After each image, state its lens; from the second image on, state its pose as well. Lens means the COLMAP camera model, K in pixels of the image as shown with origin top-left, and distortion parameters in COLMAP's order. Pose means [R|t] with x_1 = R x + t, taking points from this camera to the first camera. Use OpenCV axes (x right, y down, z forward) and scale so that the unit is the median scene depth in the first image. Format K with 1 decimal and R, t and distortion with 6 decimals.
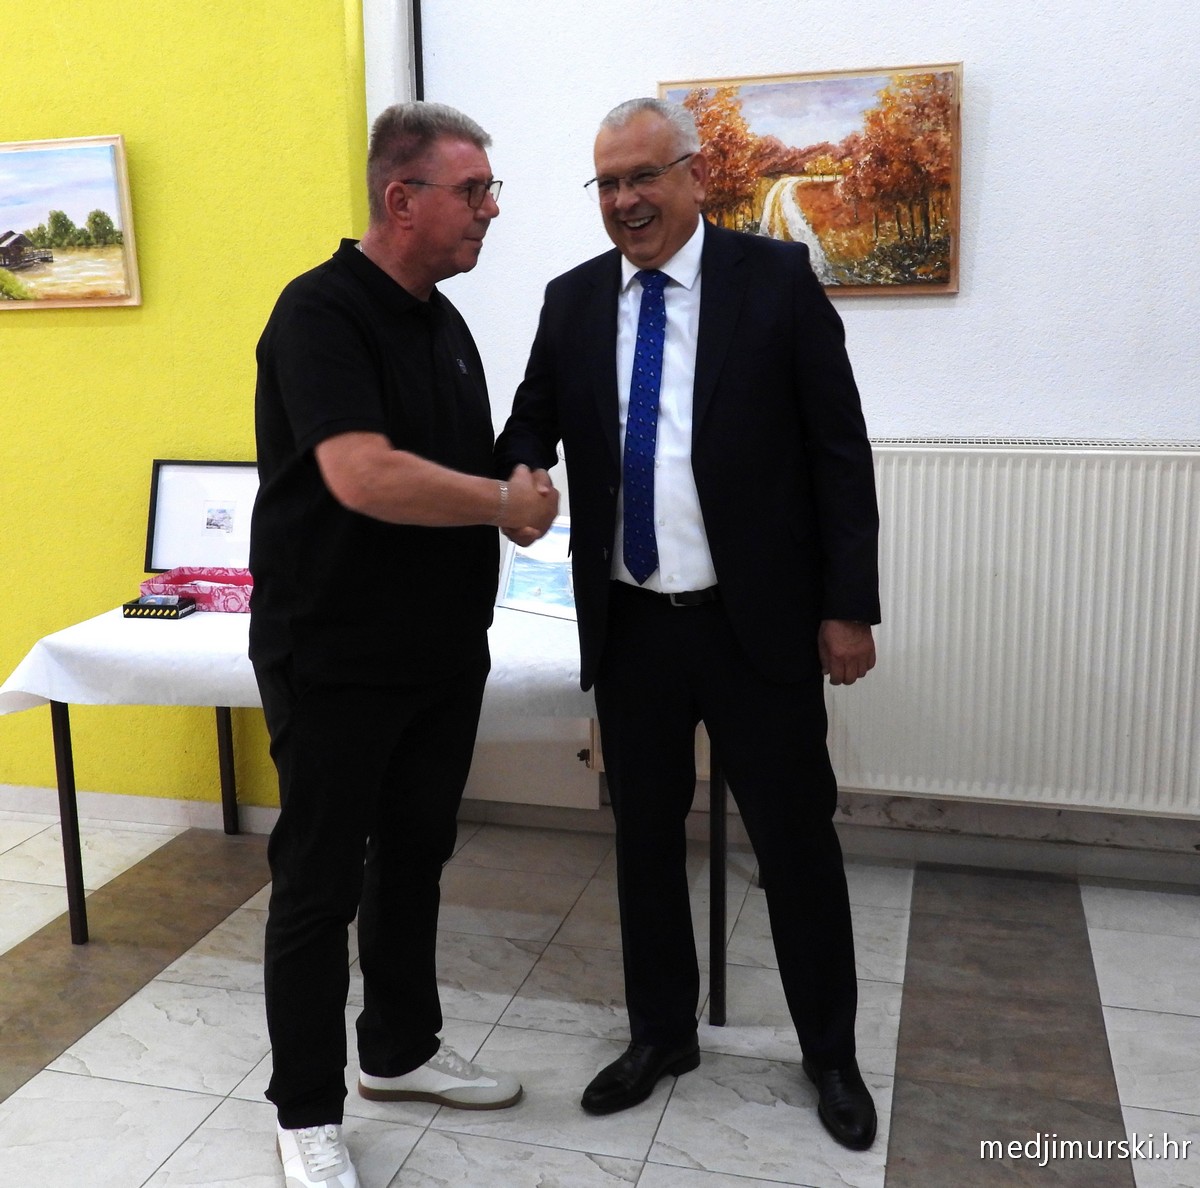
lens RADIAL K [[1427.1, 0, 533.4], [0, 1427.1, 541.0], [0, 0, 1]] dist [-0.003310, 0.006679]
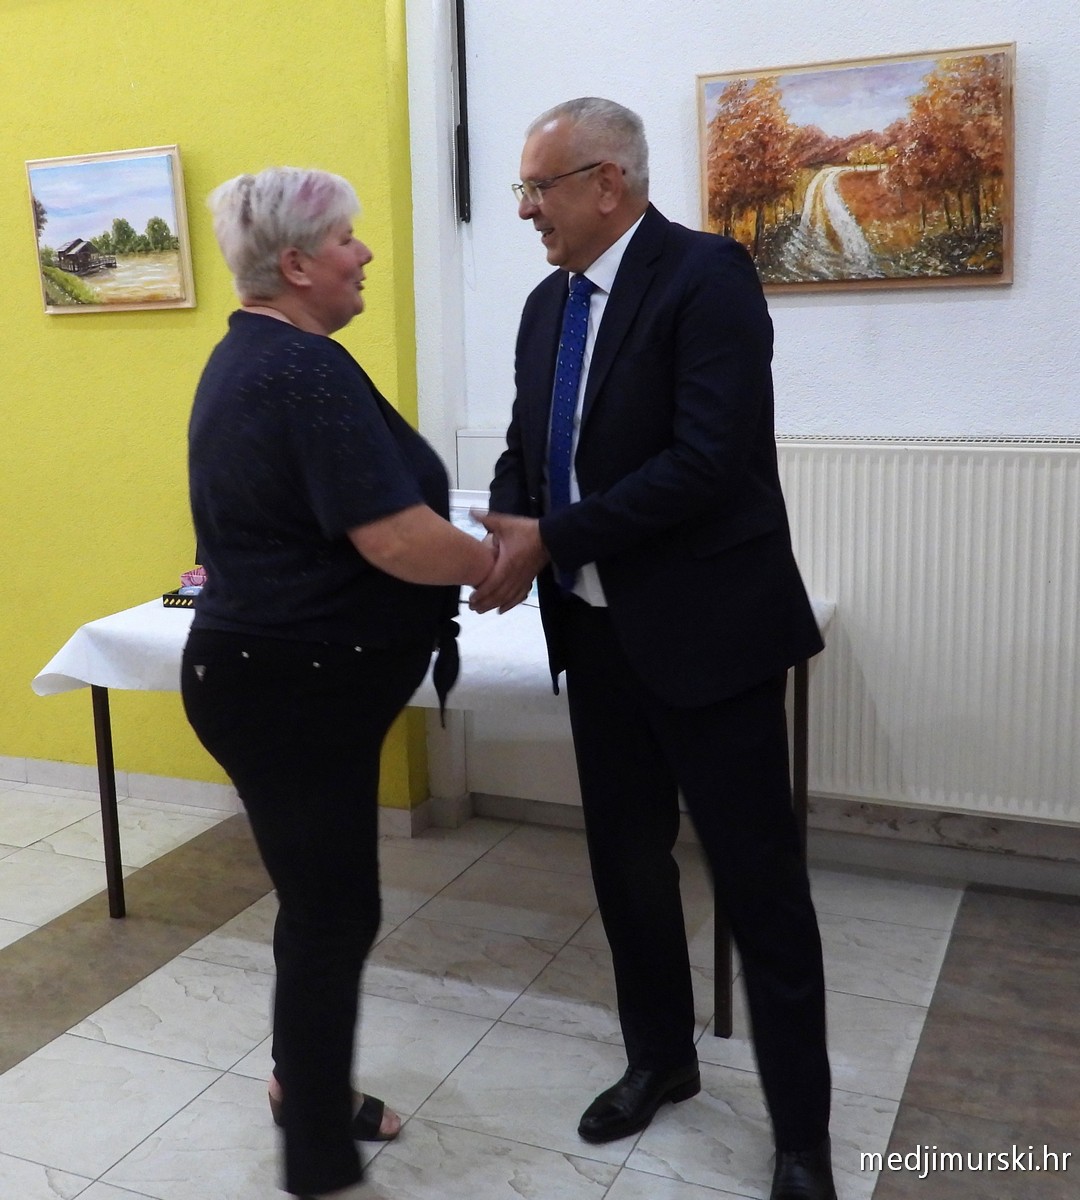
lens RADIAL K [[1442.5, 0, 433.3], [0, 1442.5, 524.9], [0, 0, 1]] dist [-0.014413, 0.020686]
pose [[0.986494, 0.012015, -0.163356, 0.075691], [-0.013864, 0.999852, -0.010179, 0.001679], [0.163210, 0.012307, 0.986515, -0.007201]]
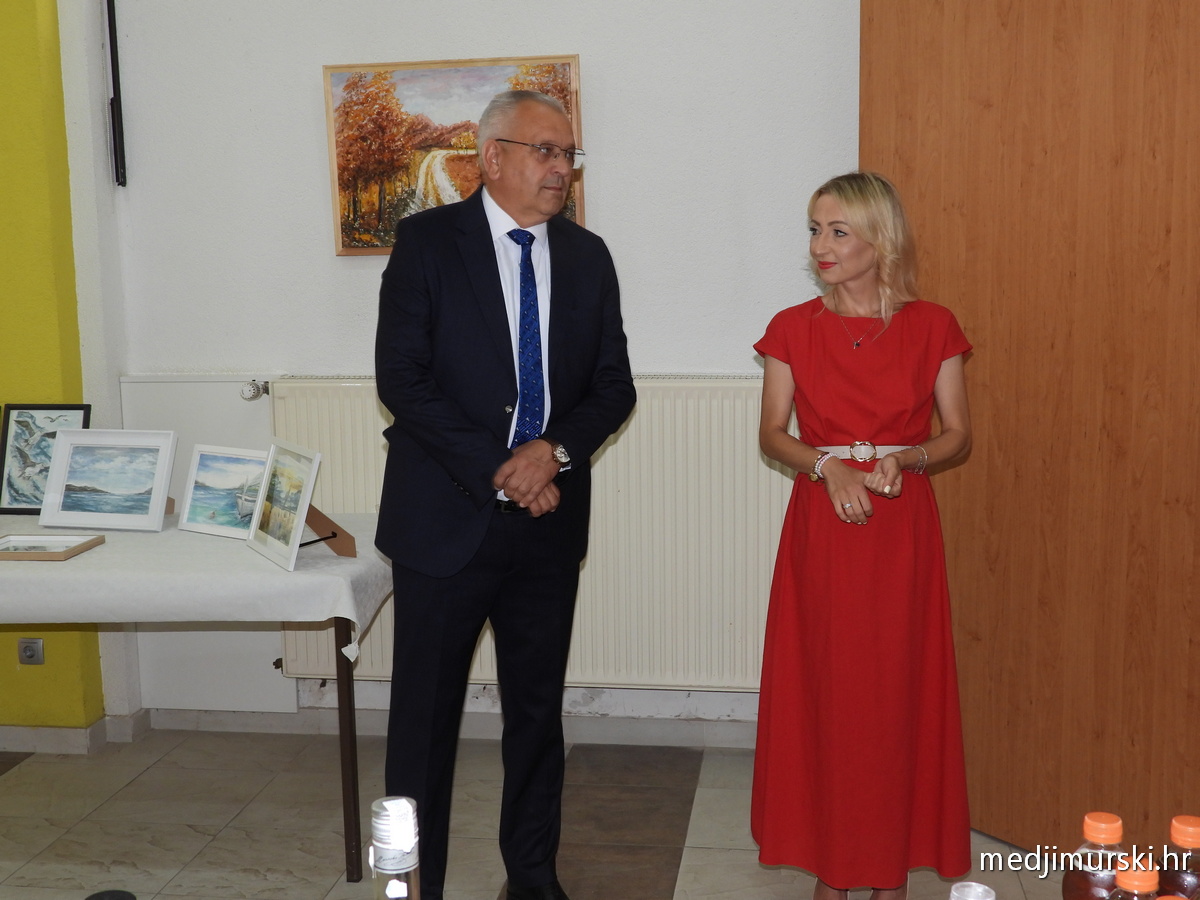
lens RADIAL K [[1440.1, 0, 600.0], [0, 1440.1, 450.0], [0, 0, 1]] dist [0.006027, 0.020544]
pose [[0.990505, -0.020647, 0.135918, 0.146068], [0.023763, 0.999490, -0.021345, 0.014901], [-0.135408, 0.024372, 0.990490, -0.165268]]
